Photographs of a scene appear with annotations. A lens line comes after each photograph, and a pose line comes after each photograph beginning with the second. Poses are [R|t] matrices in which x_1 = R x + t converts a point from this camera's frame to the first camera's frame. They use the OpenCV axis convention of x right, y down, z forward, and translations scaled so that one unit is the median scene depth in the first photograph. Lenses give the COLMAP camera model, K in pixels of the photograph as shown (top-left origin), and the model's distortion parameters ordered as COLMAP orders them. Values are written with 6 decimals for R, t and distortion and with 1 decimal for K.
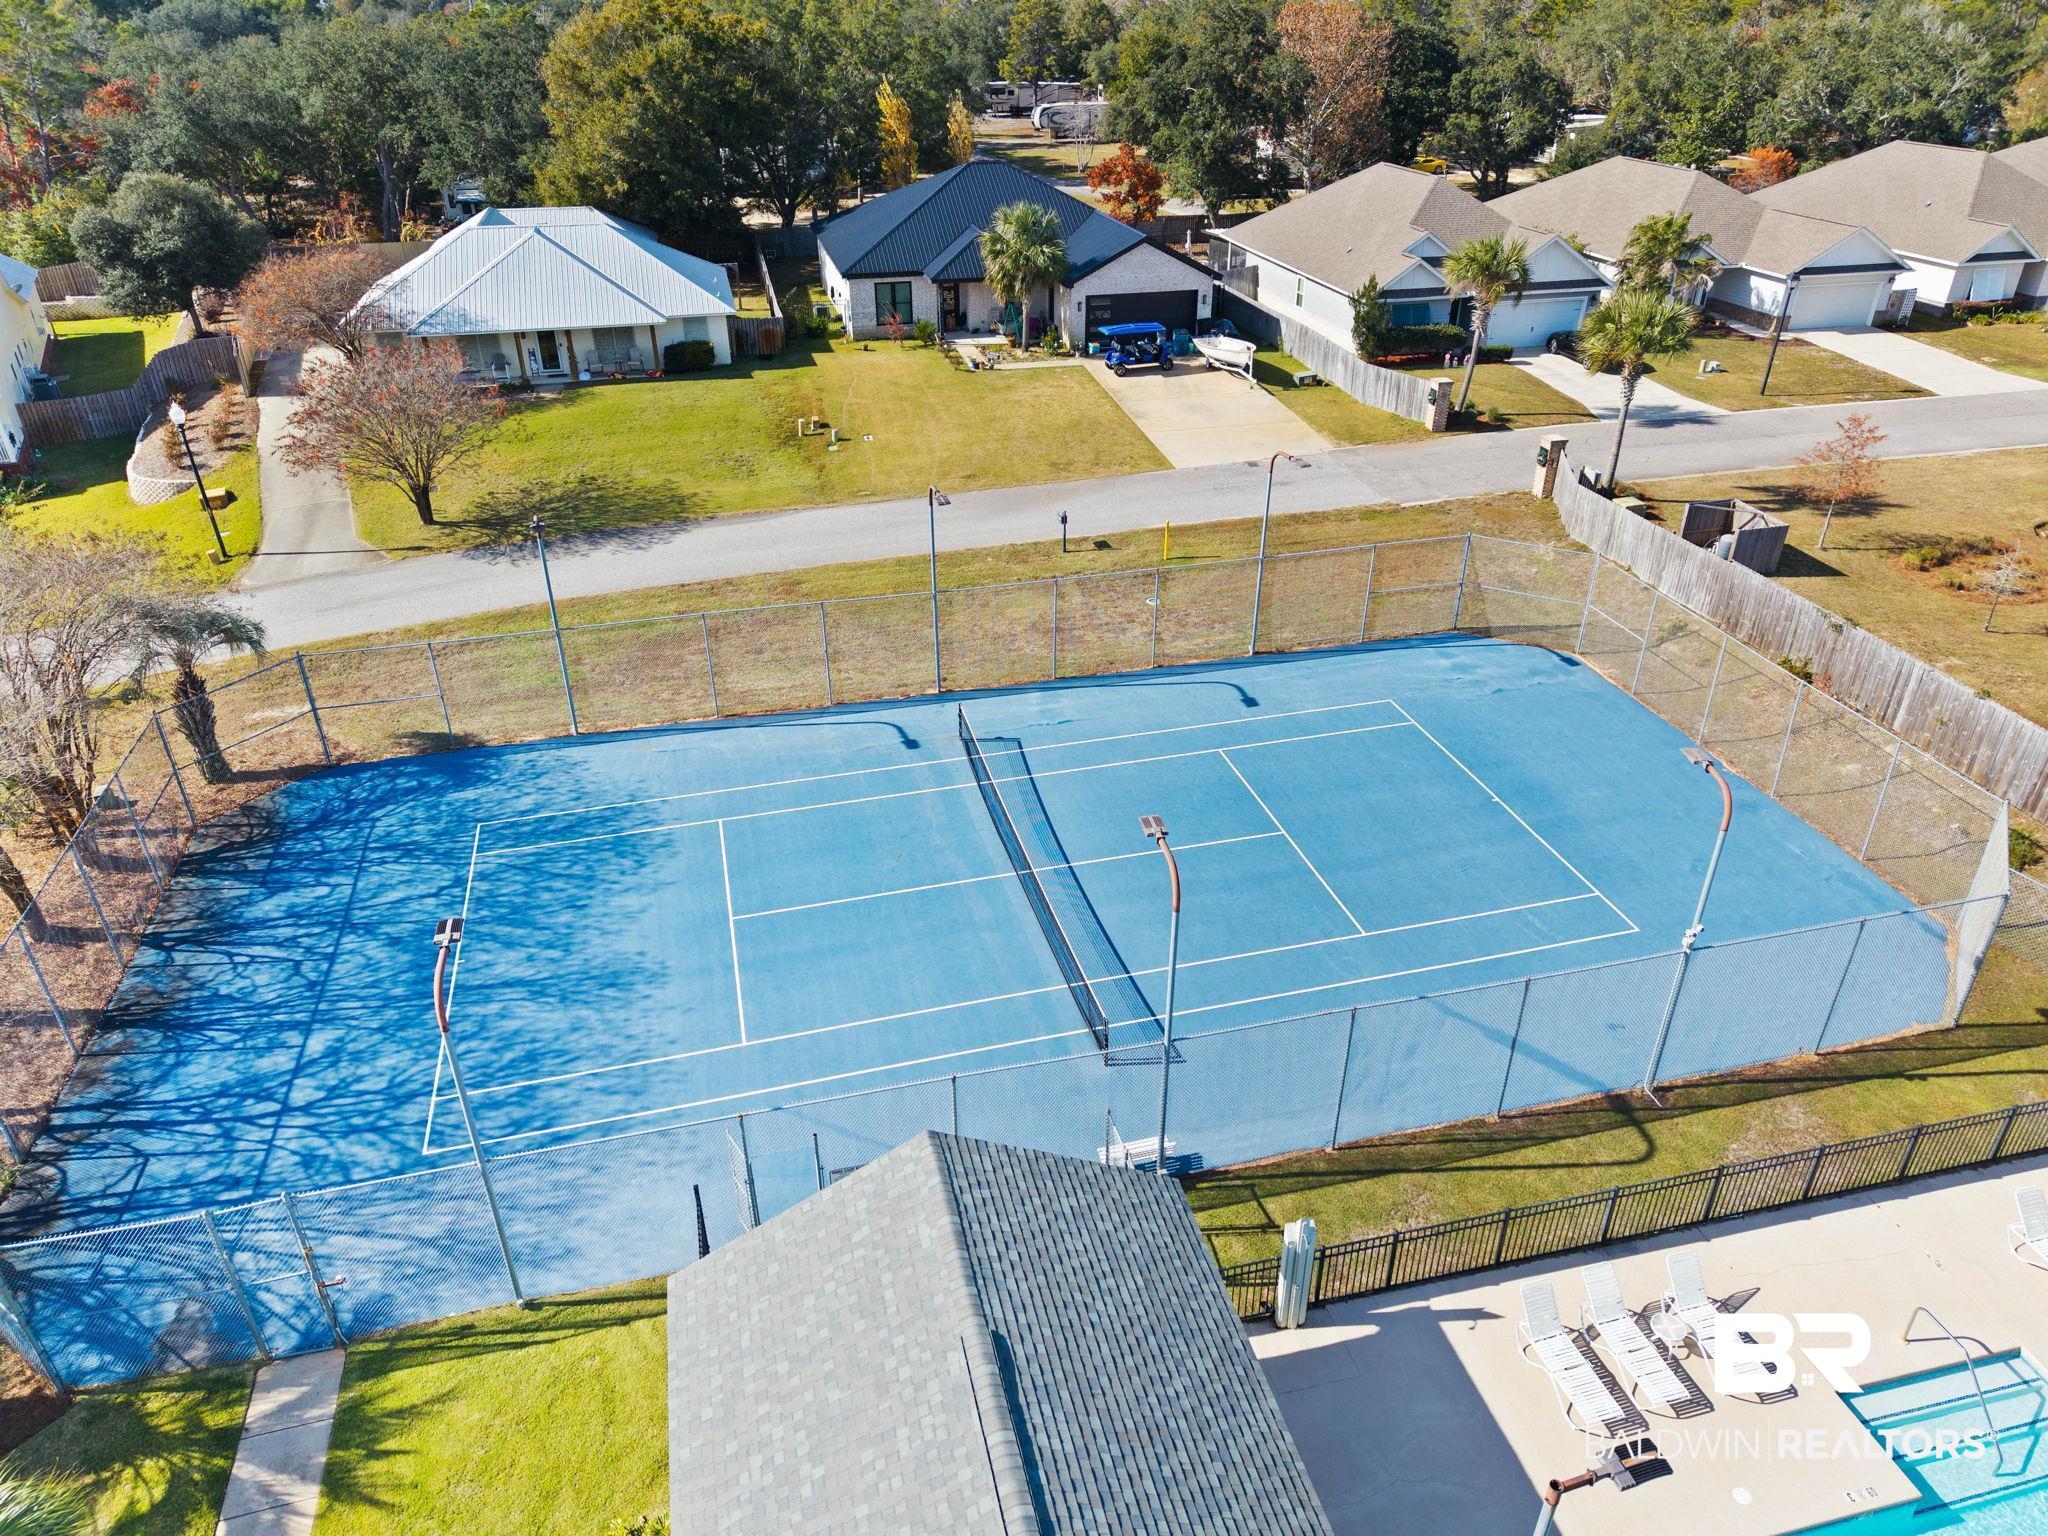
lens RADIAL K [[1384.7, 0, 1034.8], [0, 1384.7, 736.3], [0, 0, 1]] dist [0.009979, -0.007166]
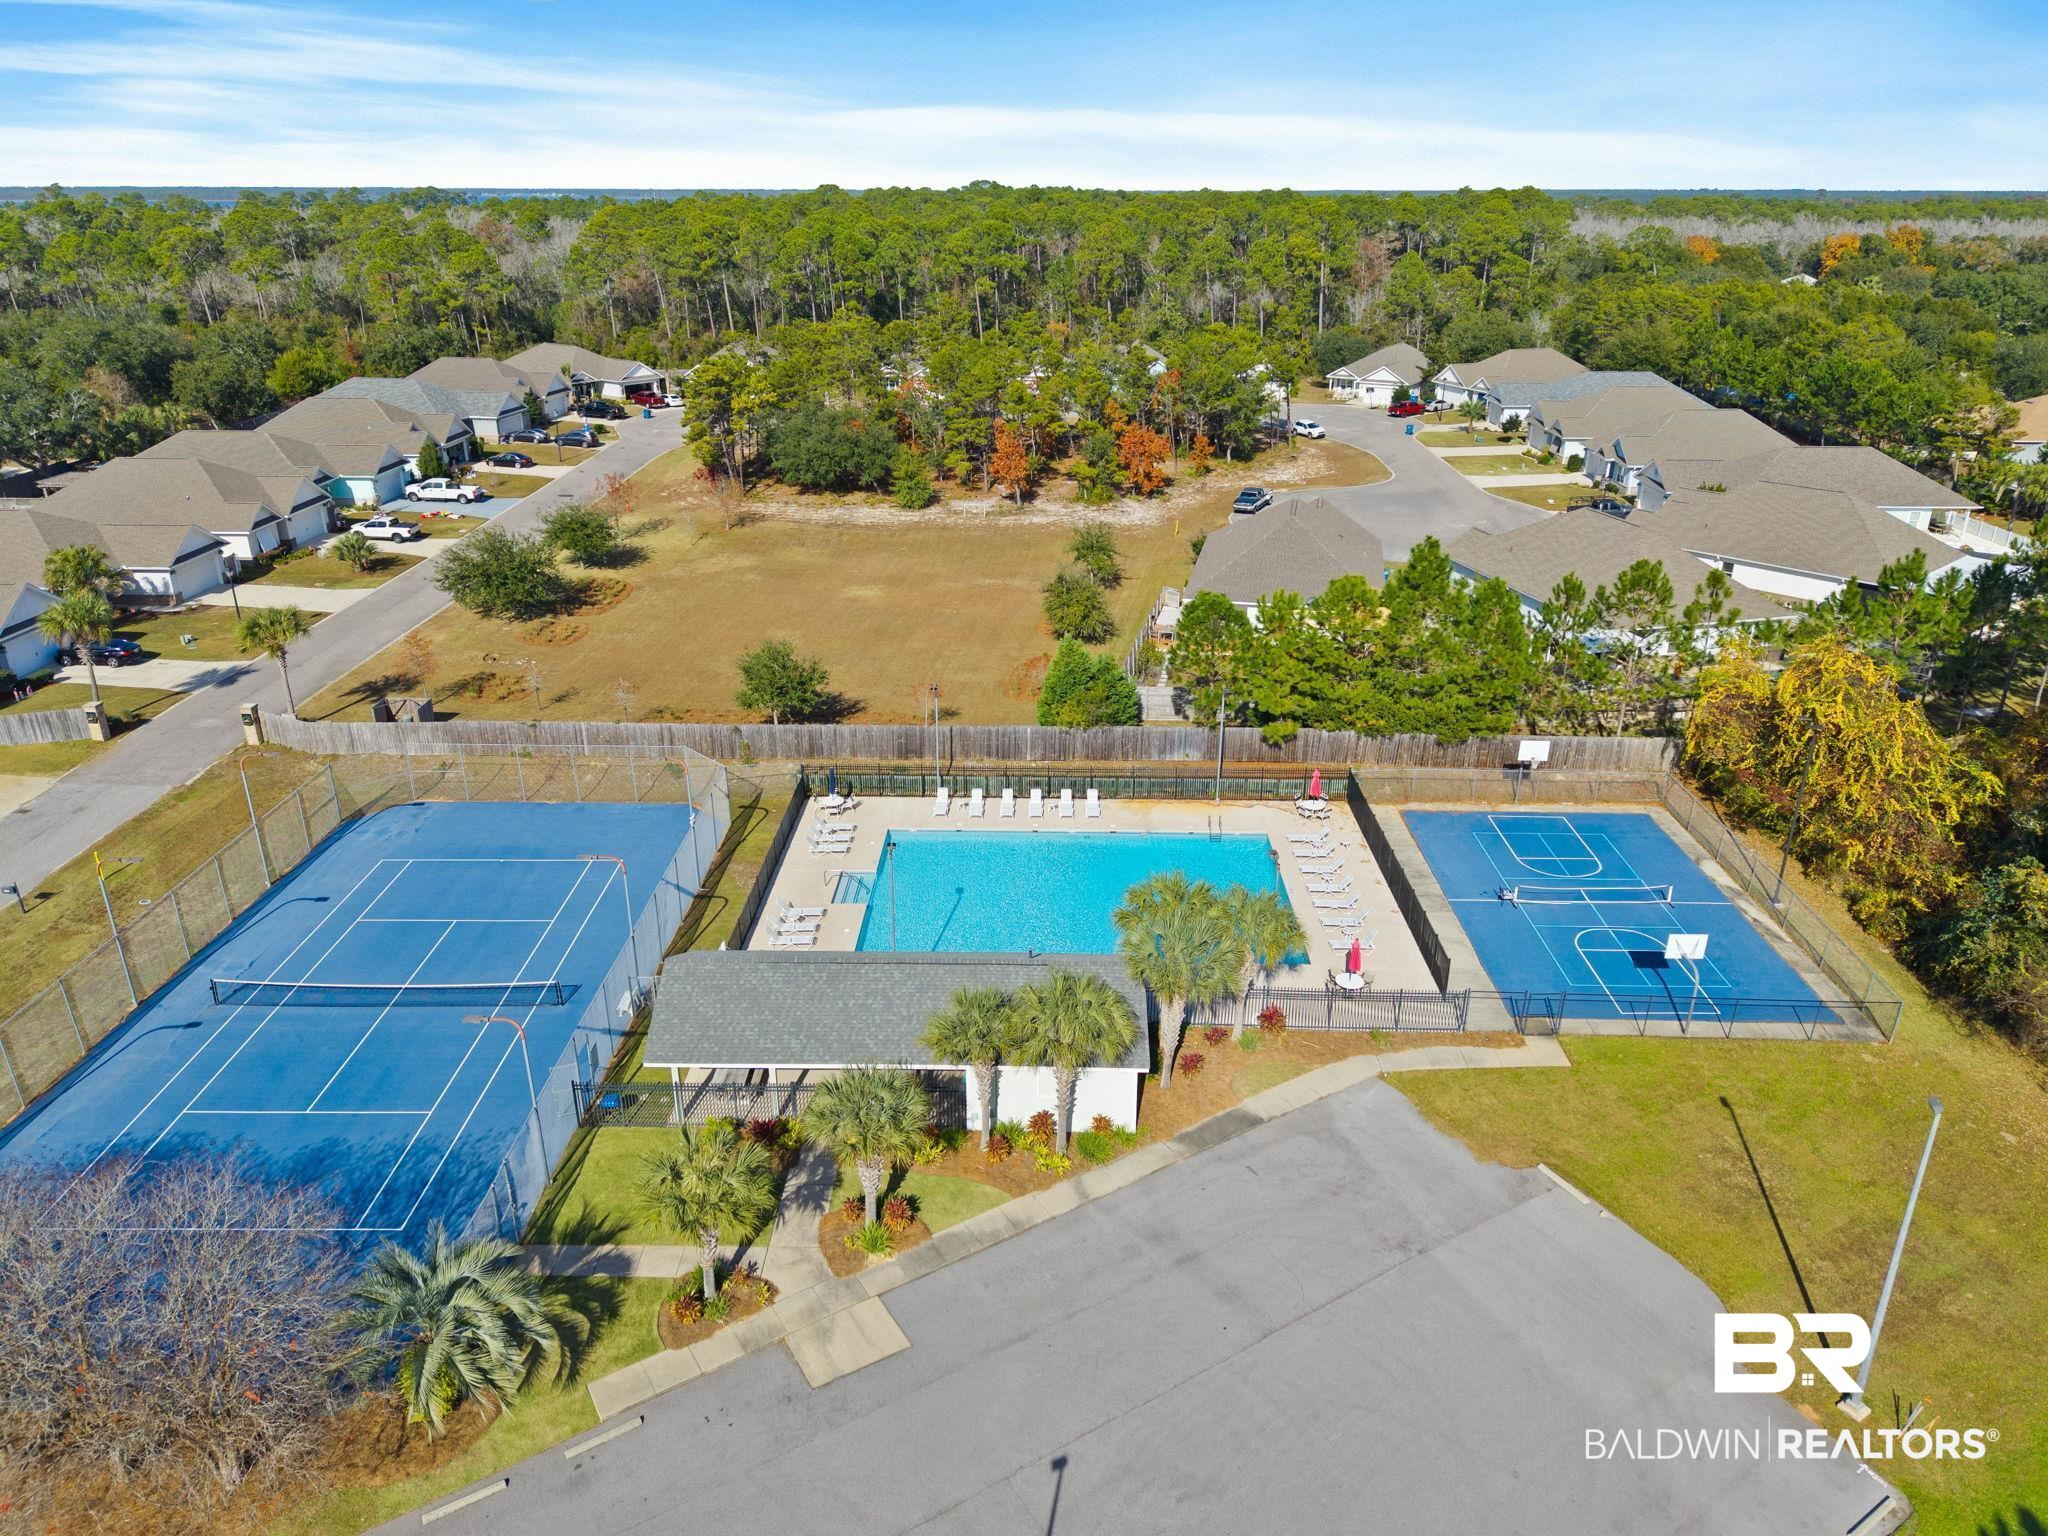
lens RADIAL K [[1384.7, 0, 1034.8], [0, 1384.7, 736.3], [0, 0, 1]] dist [0.009979, -0.007166]
pose [[0.241652, -0.349339, 0.905299, -0.757320], [0.459549, 0.862894, 0.210308, -0.108578], [-0.854646, 0.365208, 0.369058, -0.251658]]
